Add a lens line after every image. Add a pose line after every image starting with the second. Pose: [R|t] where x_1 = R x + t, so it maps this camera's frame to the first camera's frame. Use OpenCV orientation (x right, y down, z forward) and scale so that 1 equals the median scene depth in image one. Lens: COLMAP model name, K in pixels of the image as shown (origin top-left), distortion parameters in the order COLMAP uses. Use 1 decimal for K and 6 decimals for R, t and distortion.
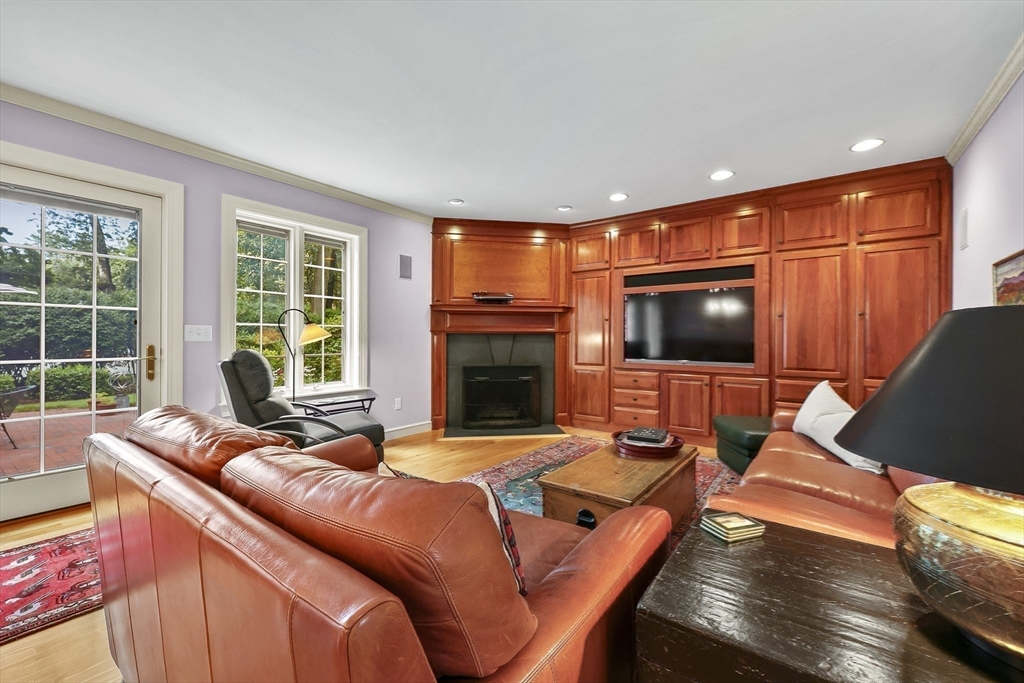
lens RADIAL K [[413.7, 0, 513.8], [0, 413.7, 335.8], [0, 0, 1]] dist [0.002213, 0.000044]
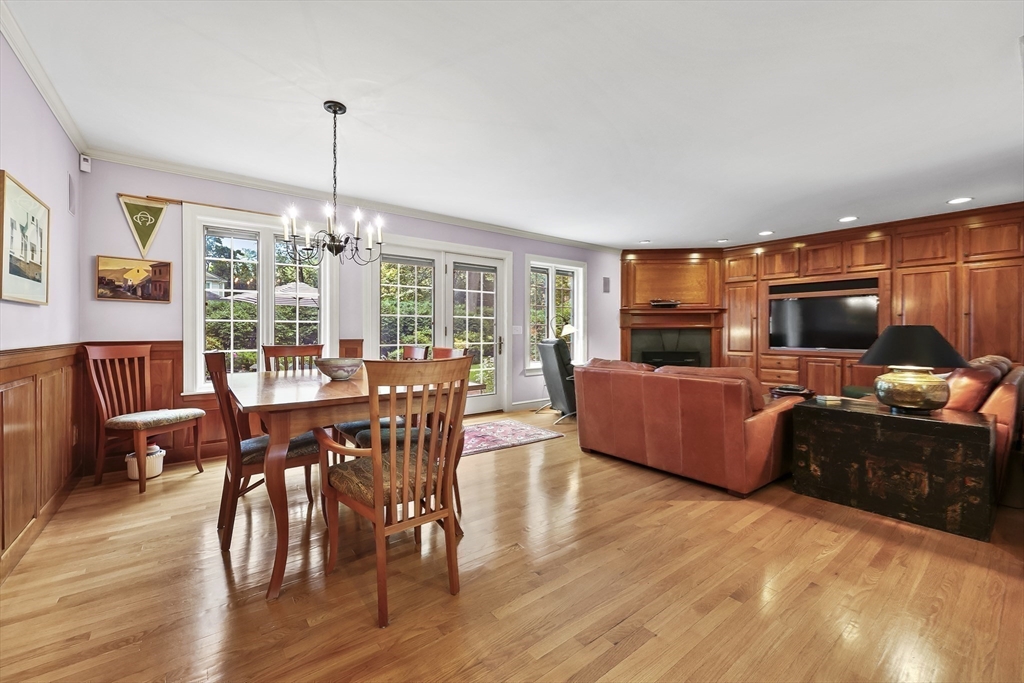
lens RADIAL K [[413.7, 0, 515.4], [0, 413.7, 330.9], [0, 0, 1]] dist [0.002213, 0.000044]
pose [[0.966372, -0.003974, -0.257116, -0.194892], [0.004708, 0.999986, 0.002238, -0.004066], [0.257104, -0.003373, 0.966378, -0.543631]]
